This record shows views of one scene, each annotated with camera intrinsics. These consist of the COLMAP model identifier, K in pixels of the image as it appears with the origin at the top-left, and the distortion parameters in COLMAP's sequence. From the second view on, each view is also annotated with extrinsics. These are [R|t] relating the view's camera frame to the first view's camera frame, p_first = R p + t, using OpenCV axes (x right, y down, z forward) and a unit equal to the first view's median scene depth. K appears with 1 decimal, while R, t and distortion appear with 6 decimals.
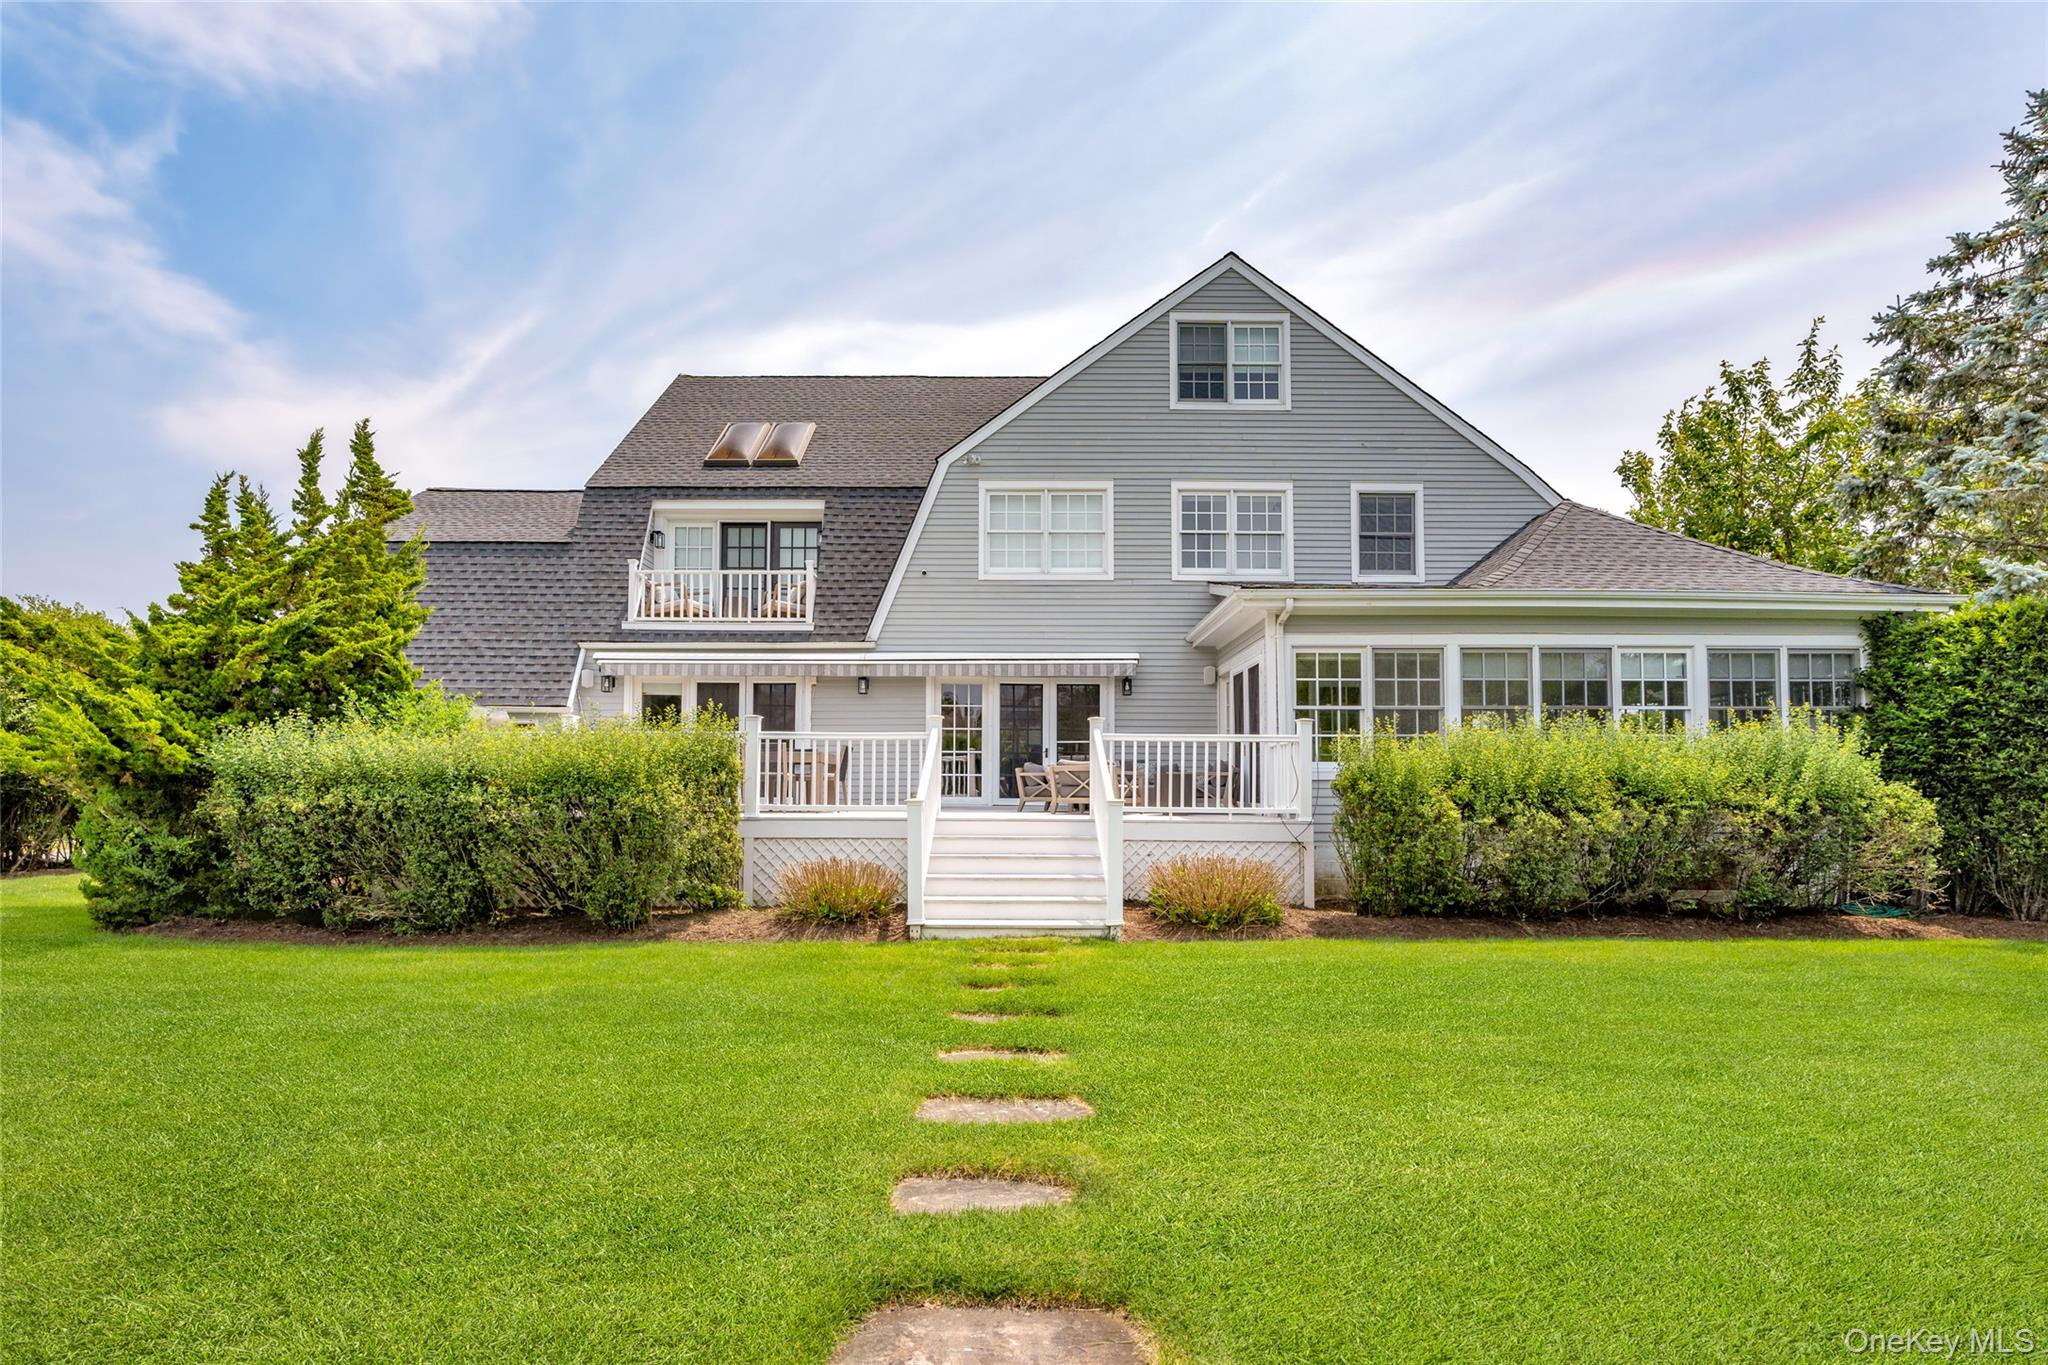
lens RADIAL K [[986.6, 0, 981.7], [0, 986.6, 730.9], [0, 0, 1]] dist [0.012897, -0.001810]
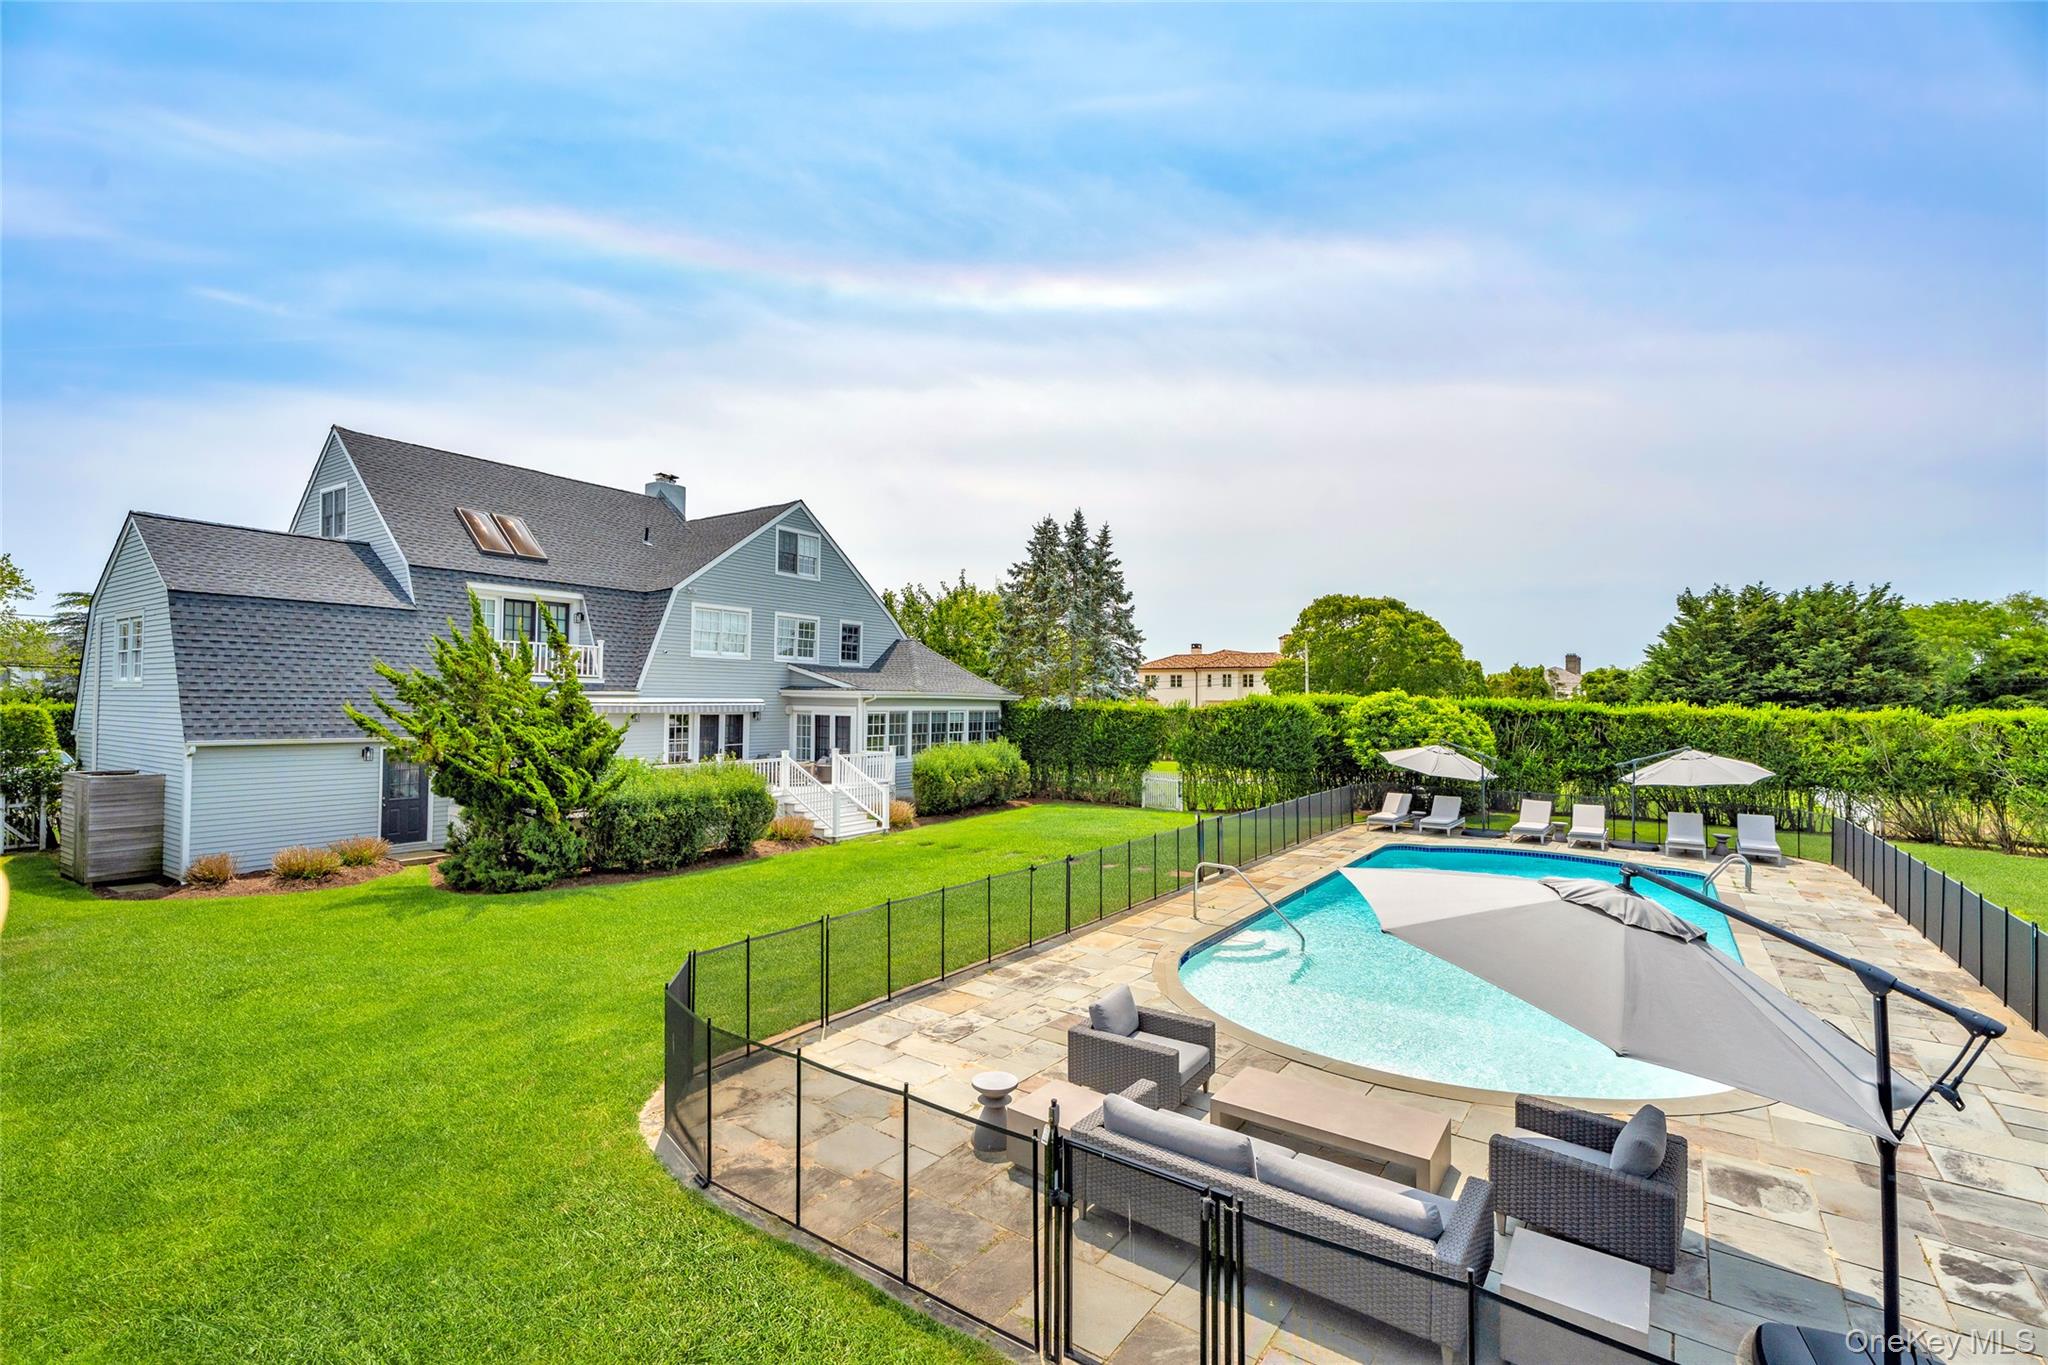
lens RADIAL K [[962.7, 0, 1033.1], [0, 962.7, 665.5], [0, 0, 1]] dist [0.006135, 0.000643]
pose [[0.529874, 0.031209, 0.847502, -1.222072], [-0.056338, 0.998411, -0.001542, -0.178720], [-0.846203, -0.046930, 0.530790, -0.488121]]
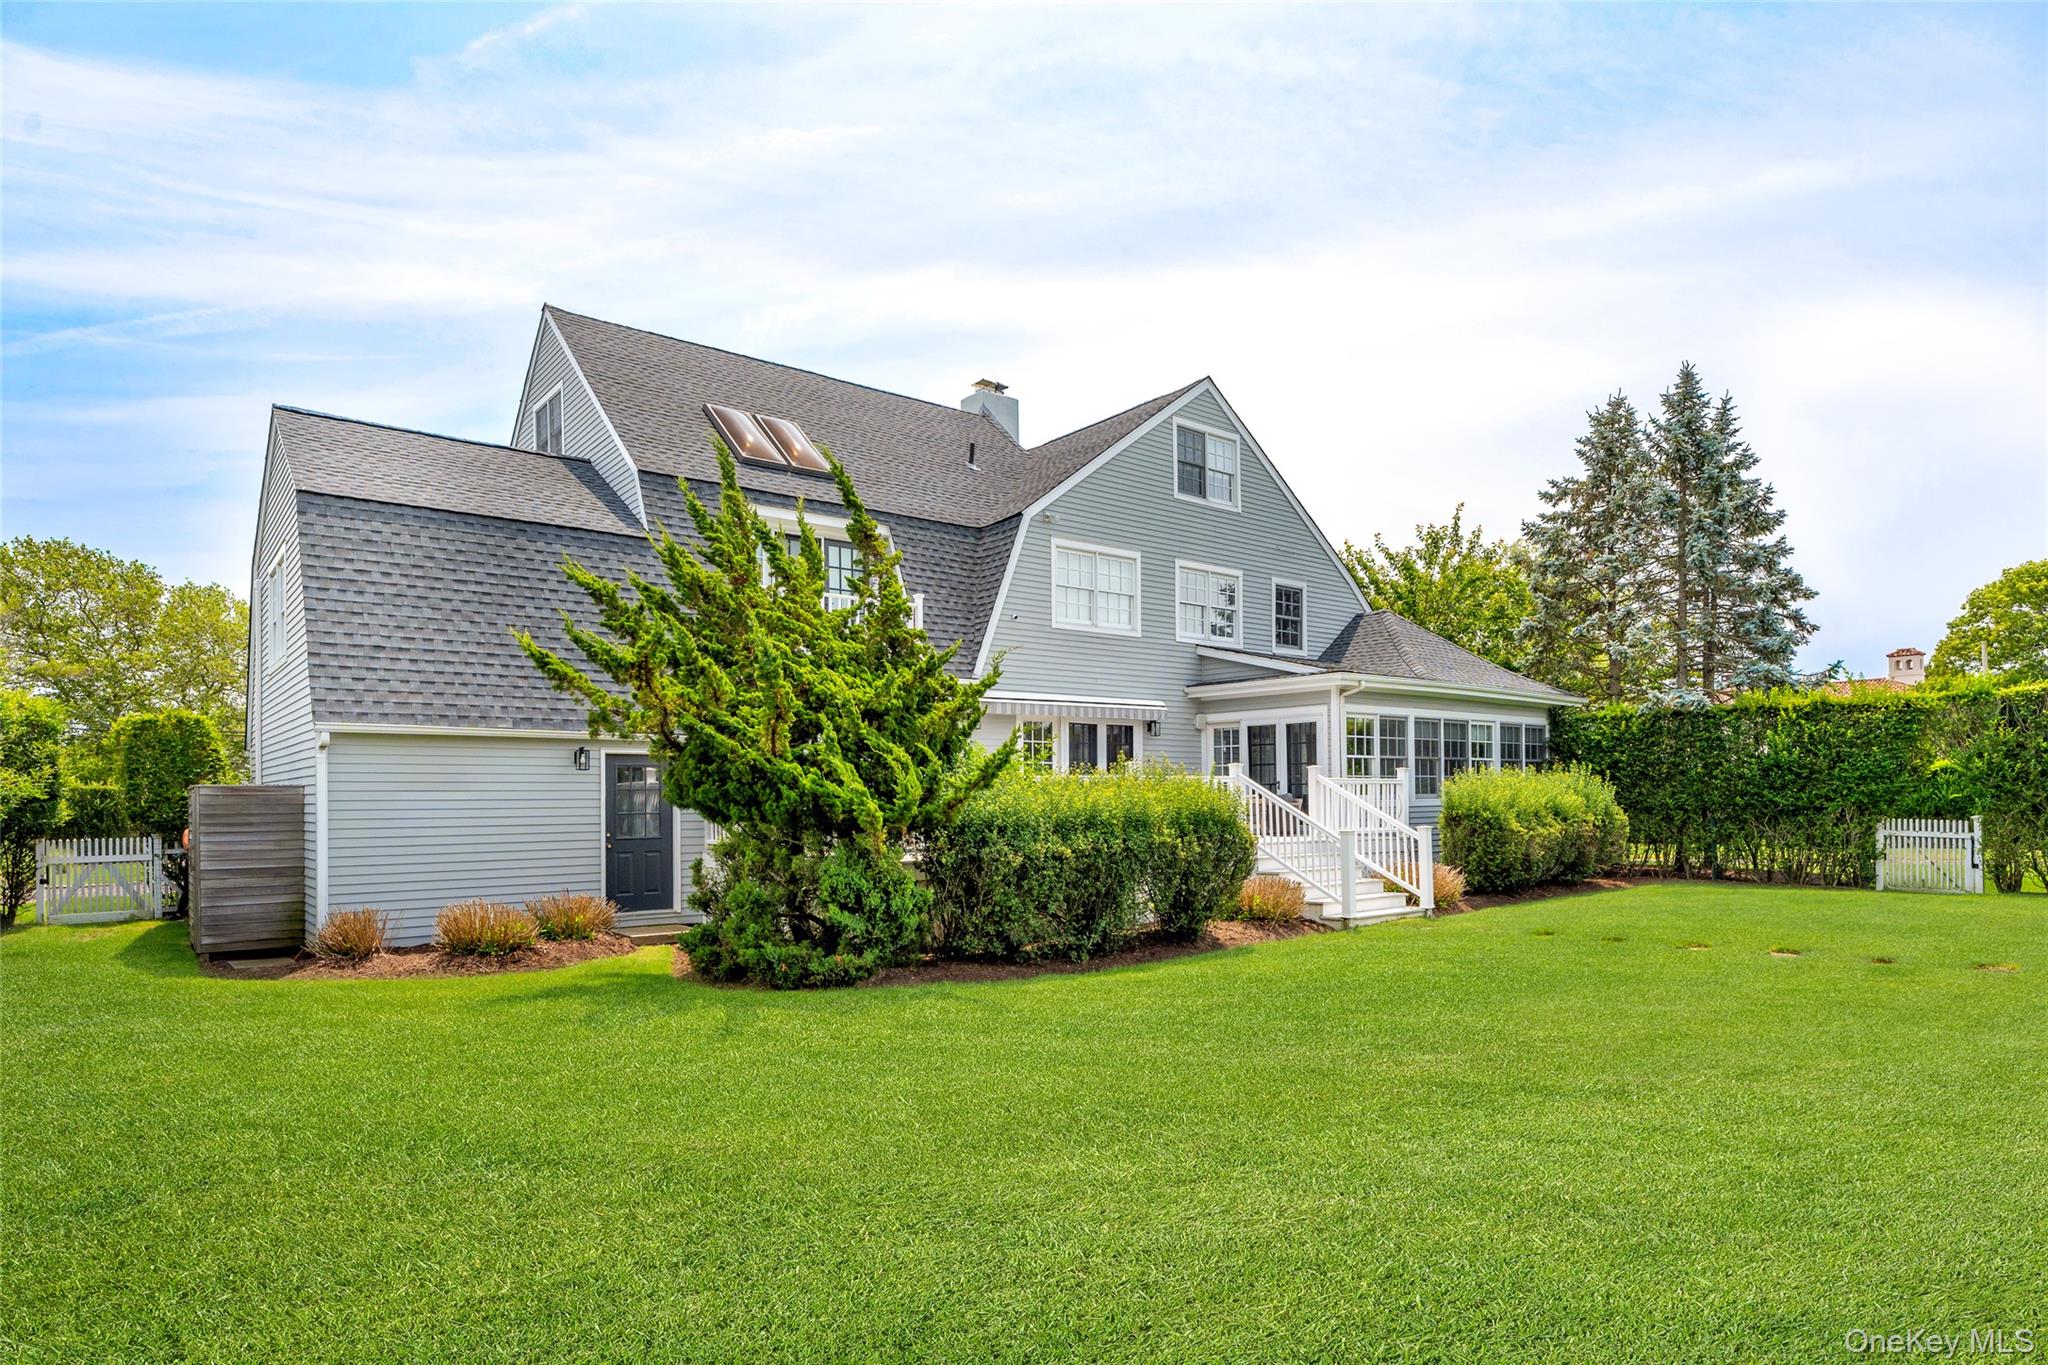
lens RADIAL K [[1204.2, 0, 1005.4], [0, 1204.2, 757.9], [0, 0, 1]] dist [0.003373, 0.002038]
pose [[0.768499, 0.011240, 0.639753, -0.938693], [-0.025703, 0.999581, 0.013313, -0.026510], [-0.639335, -0.026674, 0.768465, 0.006076]]
